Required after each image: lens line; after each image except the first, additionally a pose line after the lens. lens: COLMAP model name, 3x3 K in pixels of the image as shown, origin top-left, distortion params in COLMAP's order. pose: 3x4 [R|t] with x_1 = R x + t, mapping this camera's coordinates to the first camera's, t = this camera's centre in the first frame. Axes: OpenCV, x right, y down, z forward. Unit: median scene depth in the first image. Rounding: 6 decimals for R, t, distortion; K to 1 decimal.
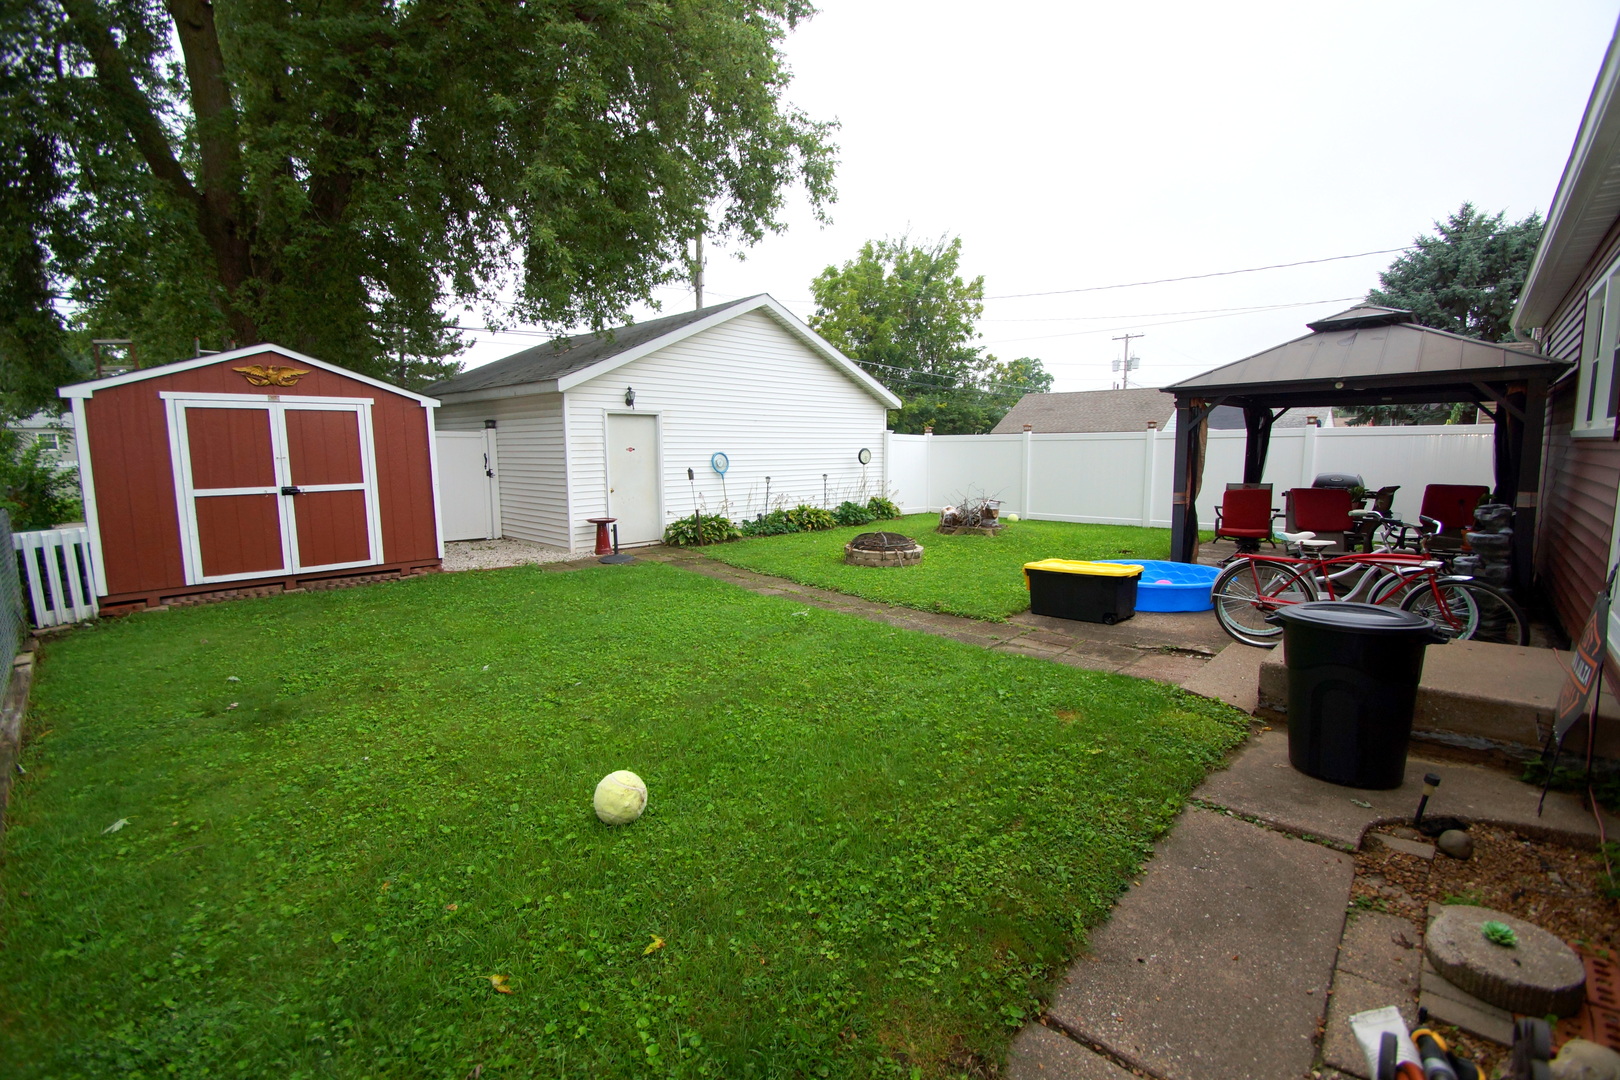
lens RADIAL K [[715.0, 0, 813.1], [0, 715.0, 530.9], [0, 0, 1]] dist [-0.003894, -0.001765]
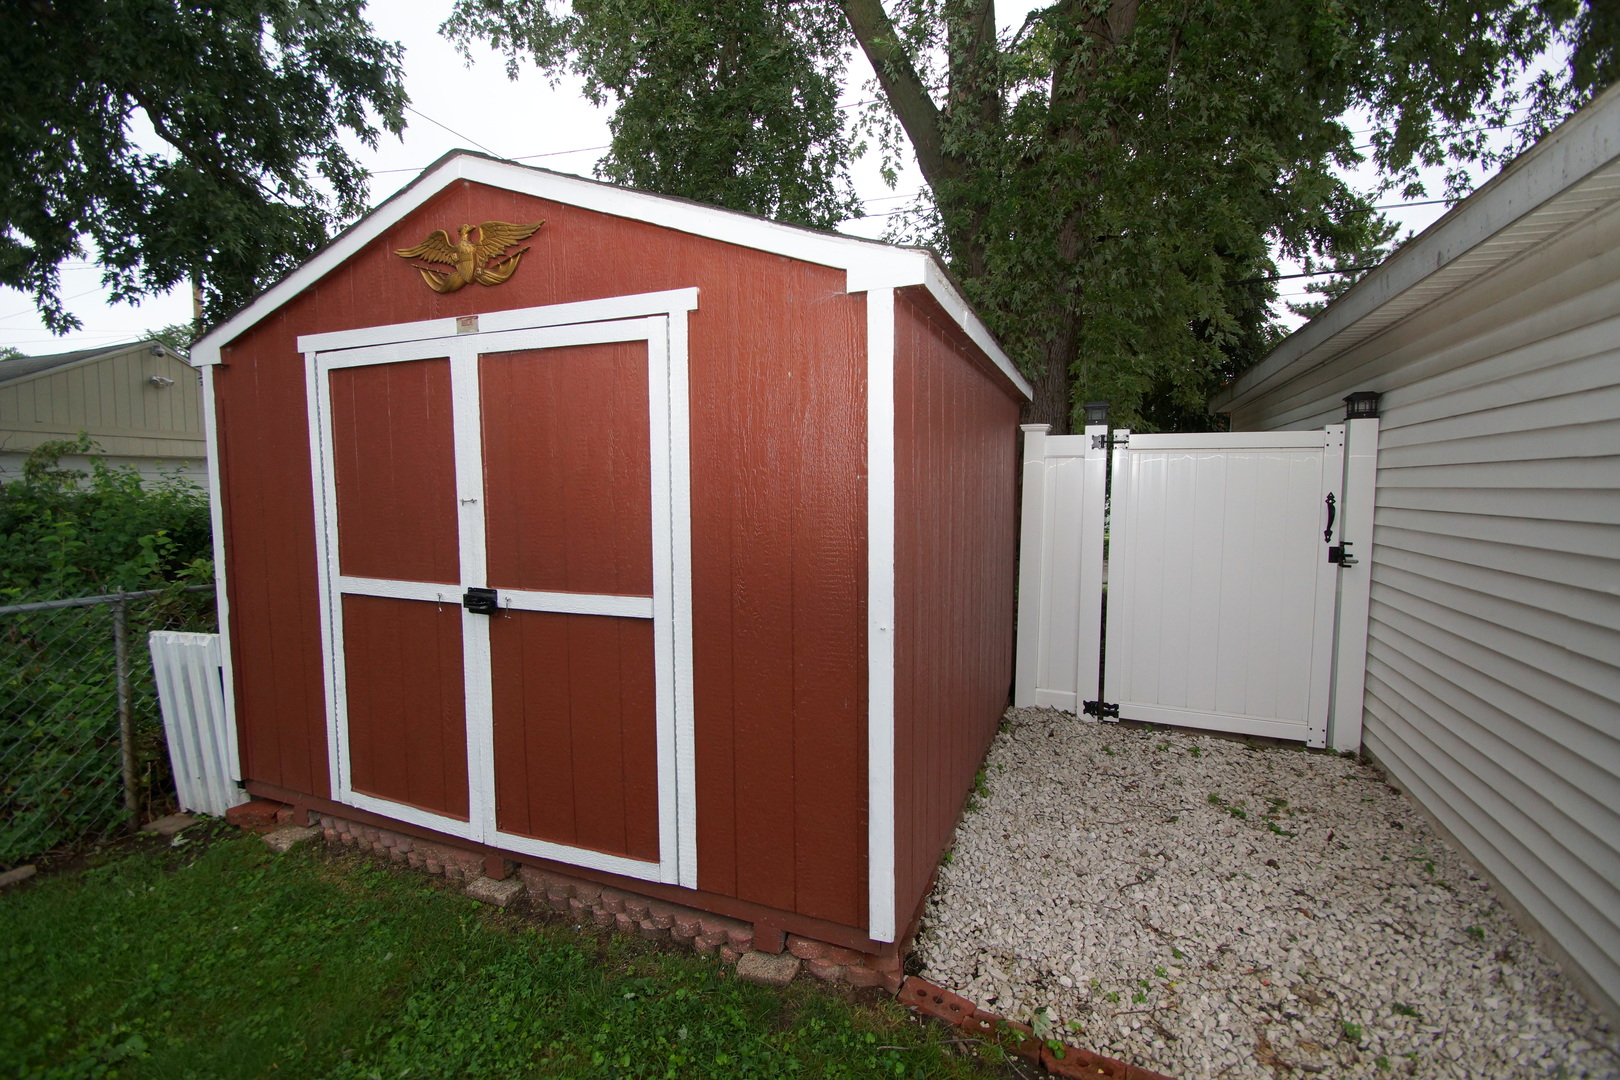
lens RADIAL K [[715.0, 0, 813.2], [0, 715.0, 530.9], [0, 0, 1]] dist [-0.003894, -0.001765]
pose [[0.371866, 0.068769, -0.925736, -0.374407], [-0.110676, 0.993423, 0.029339, -0.116011], [0.921665, 0.091547, 0.377031, 1.019329]]
